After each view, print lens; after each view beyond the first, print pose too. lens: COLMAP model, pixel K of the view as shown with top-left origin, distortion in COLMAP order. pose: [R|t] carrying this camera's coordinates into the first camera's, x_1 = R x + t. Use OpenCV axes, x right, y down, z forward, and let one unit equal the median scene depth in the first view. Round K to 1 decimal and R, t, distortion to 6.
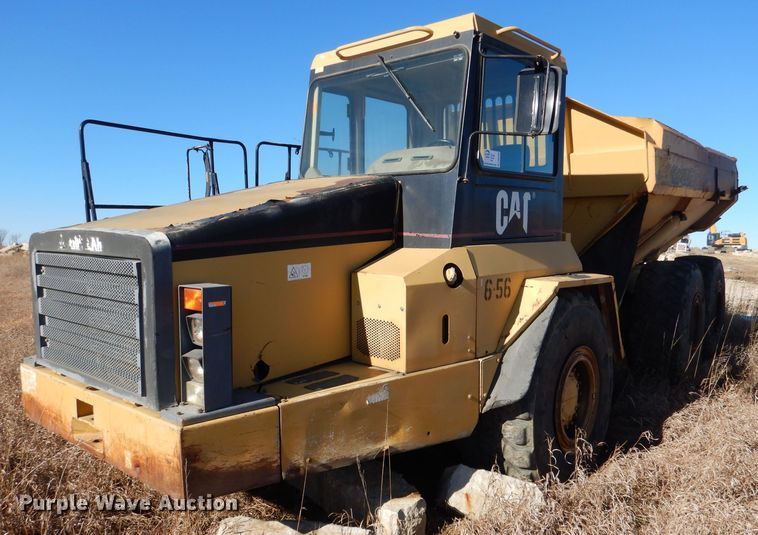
lens RADIAL K [[595.2, 0, 379.0], [0, 595.2, 267.5], [0, 0, 1]] dist [-0.006291, -0.003395]
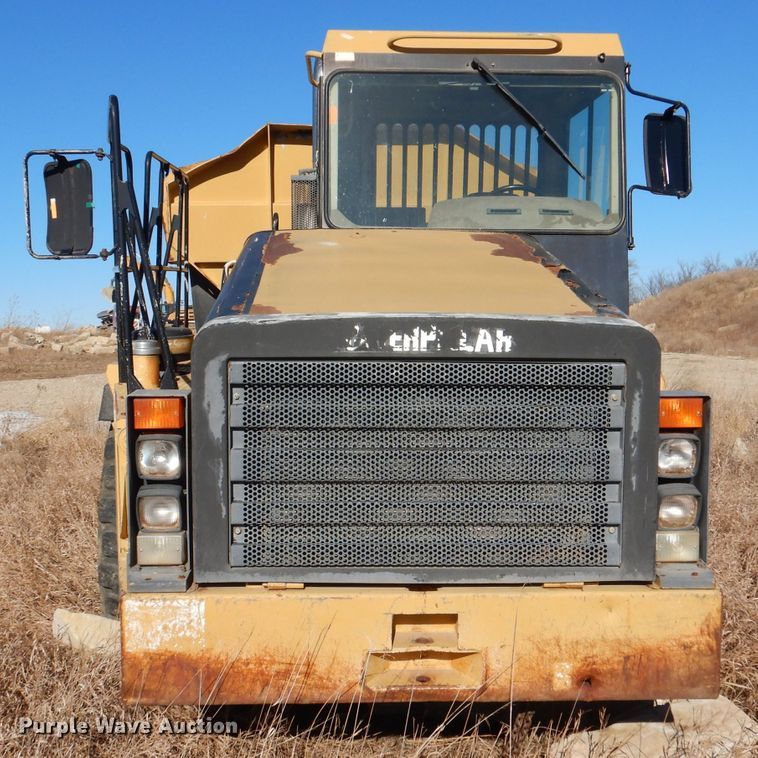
lens RADIAL K [[919.0, 0, 379.0], [0, 919.0, 379.0], [0, 0, 1]] dist [0.007704, 0.019831]
pose [[0.742127, -0.061708, 0.667413, -0.885972], [0.046027, 0.998094, 0.041103, -0.032829], [-0.668677, 0.000216, 0.743553, 0.290554]]
